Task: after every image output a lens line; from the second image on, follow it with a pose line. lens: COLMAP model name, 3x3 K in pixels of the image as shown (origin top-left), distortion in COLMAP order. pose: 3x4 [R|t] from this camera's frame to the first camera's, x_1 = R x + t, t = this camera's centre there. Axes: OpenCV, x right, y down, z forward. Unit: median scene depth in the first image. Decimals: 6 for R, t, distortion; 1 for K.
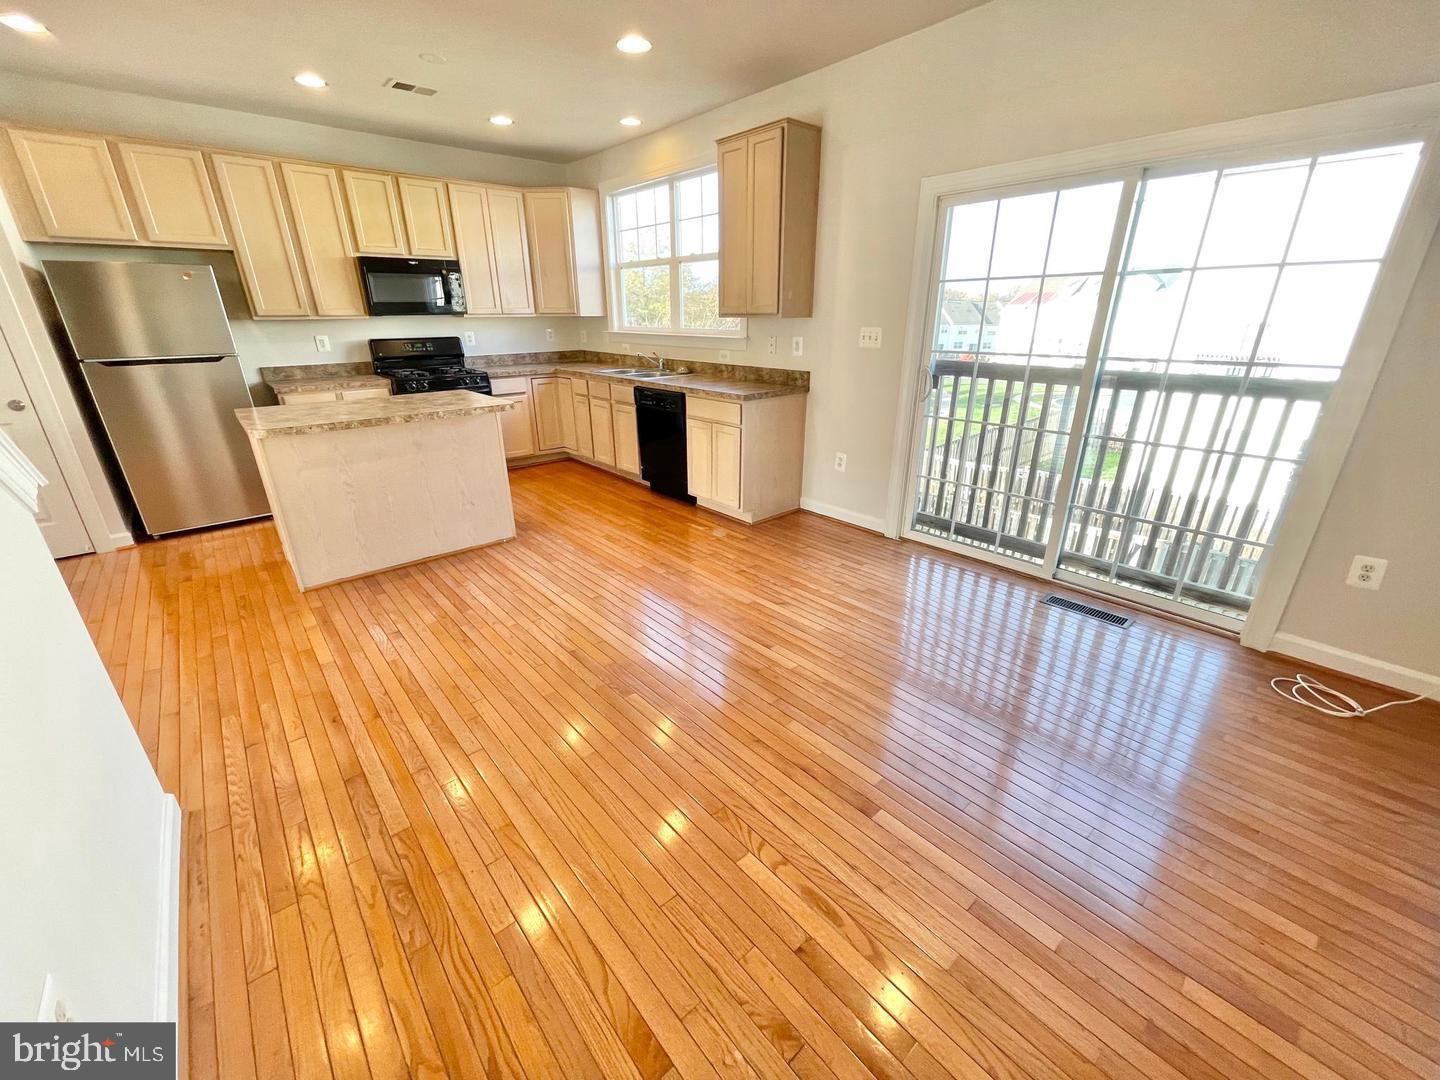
lens RADIAL K [[581.1, 0, 714.2], [0, 581.1, 543.5], [0, 0, 1]] dist [-0.006146, 0.001747]
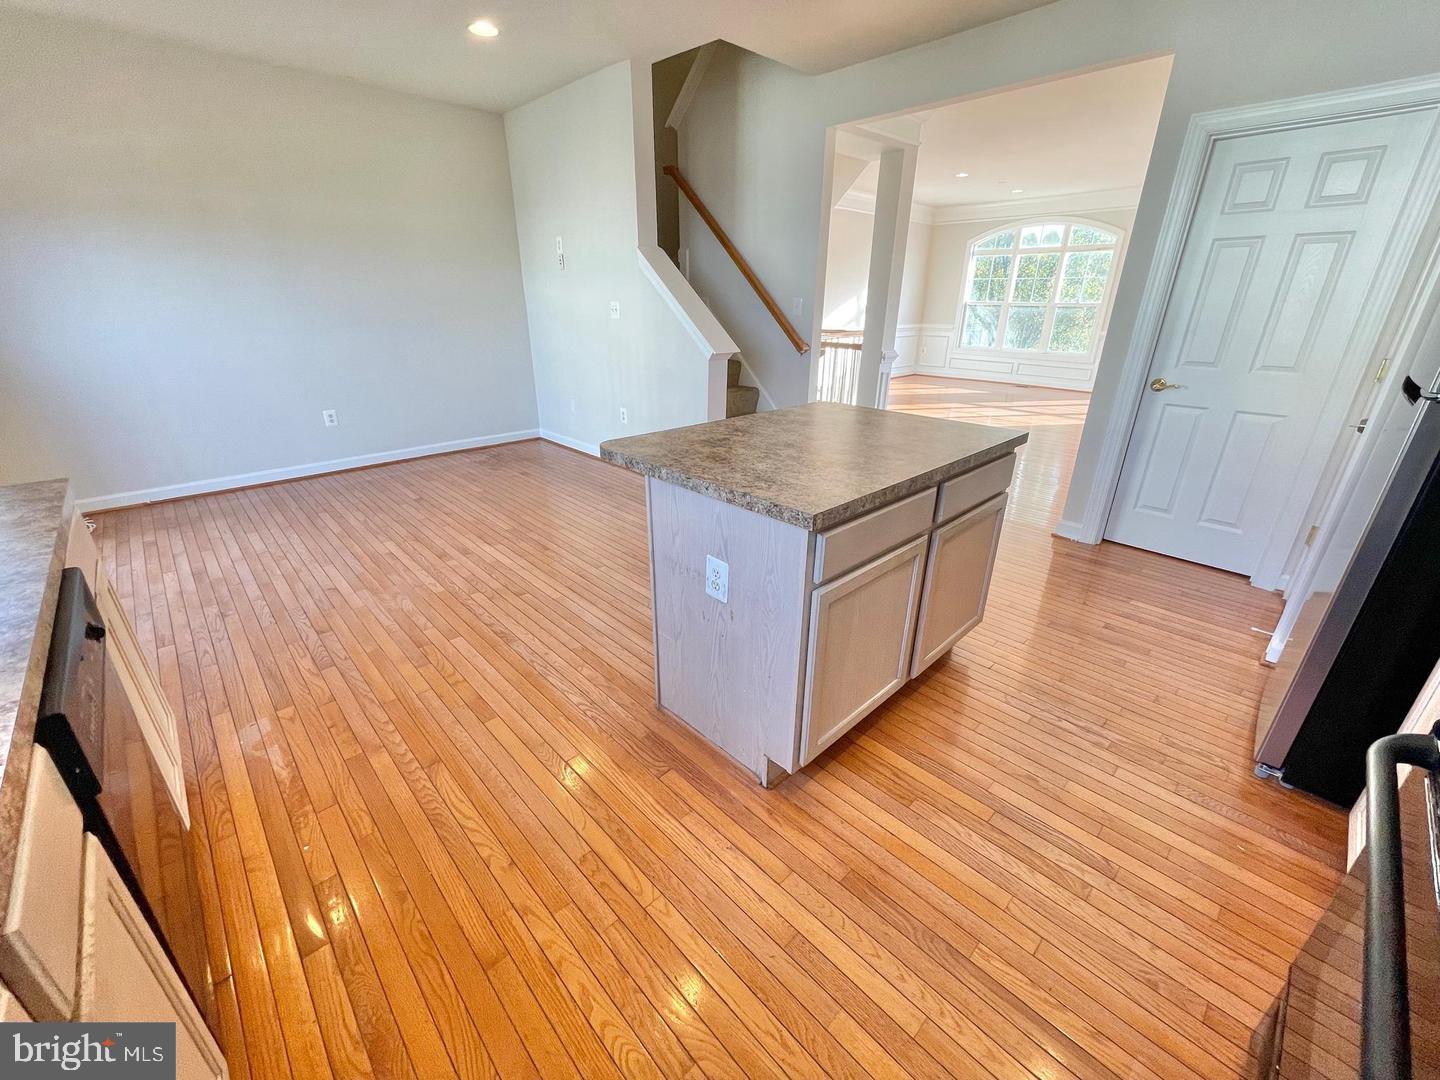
lens RADIAL K [[581.1, 0, 716.3], [0, 581.1, 545.6], [0, 0, 1]] dist [-0.006146, 0.001747]
pose [[-0.998528, 0.022162, -0.049506, -0.380751], [-0.019322, 0.707515, 0.706435, -0.509560], [0.050683, 0.706351, -0.706045, 1.313271]]
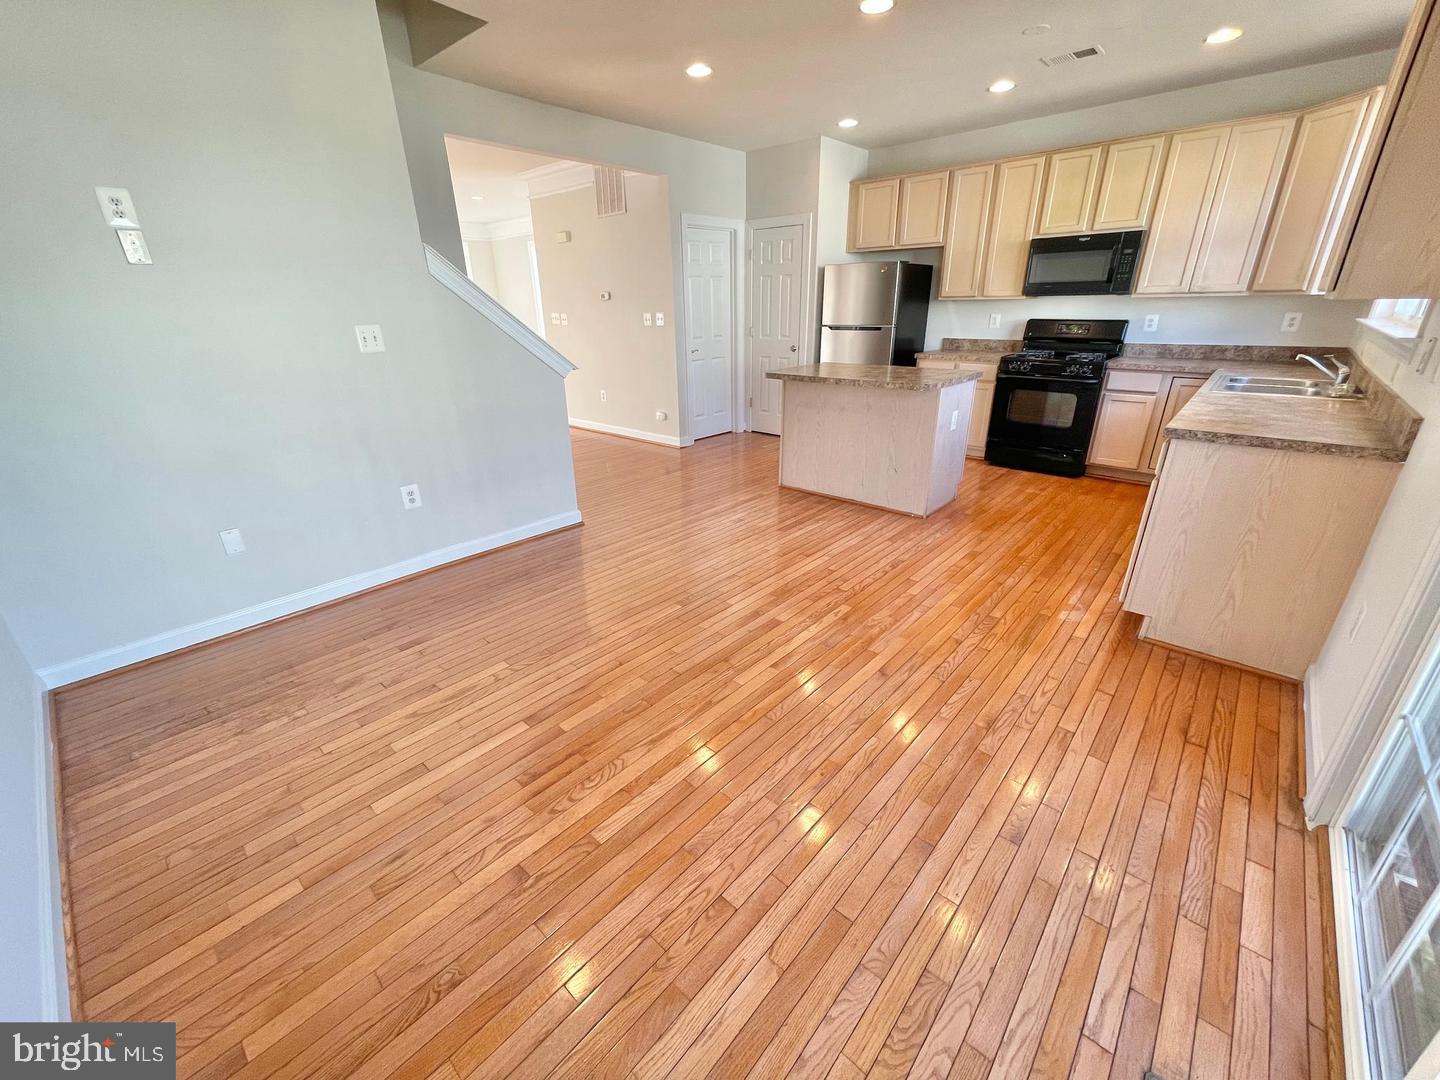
lens RADIAL K [[581.1, 0, 712.7], [0, 581.1, 540.3], [0, 0, 1]] dist [-0.006146, 0.001747]
pose [[0.121640, 0.379938, -0.916979, 0.577237], [-0.351160, 0.880564, 0.318267, -0.173439], [0.928381, 0.283292, 0.240531, 0.433740]]
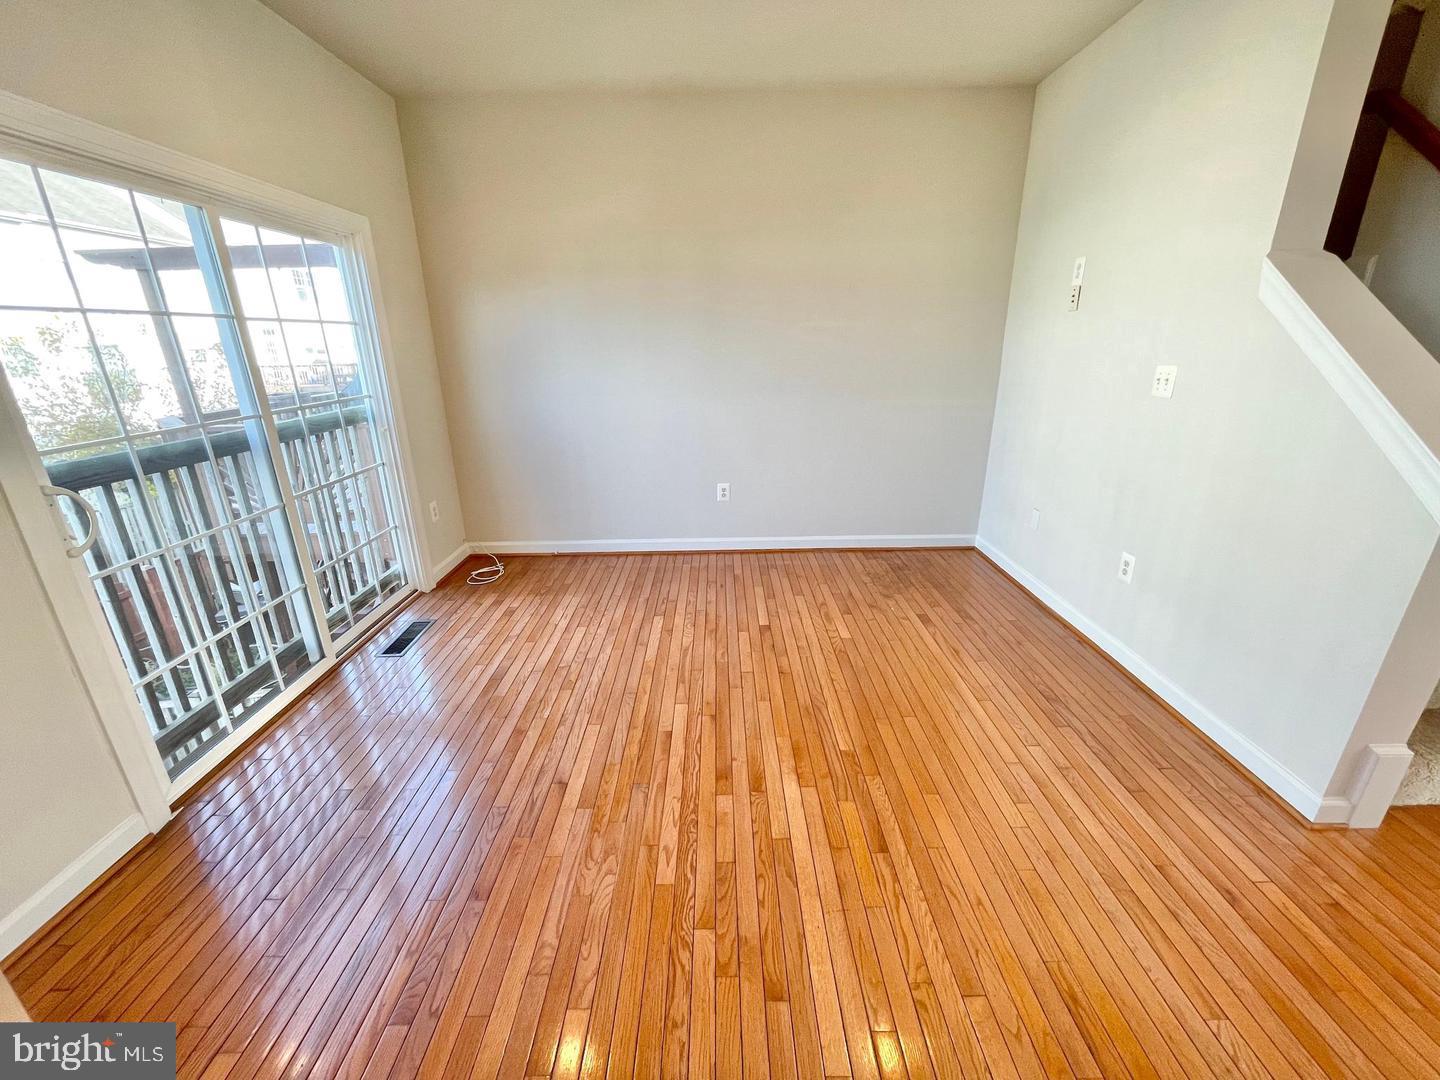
lens RADIAL K [[581.1, 0, 714.5], [0, 581.1, 542.2], [0, 0, 1]] dist [-0.006146, 0.001747]
pose [[-0.756374, -0.196972, 0.623779, -0.301352], [0.261209, 0.783313, 0.564083, -0.352384], [-0.599723, 0.589595, -0.541027, 0.860404]]
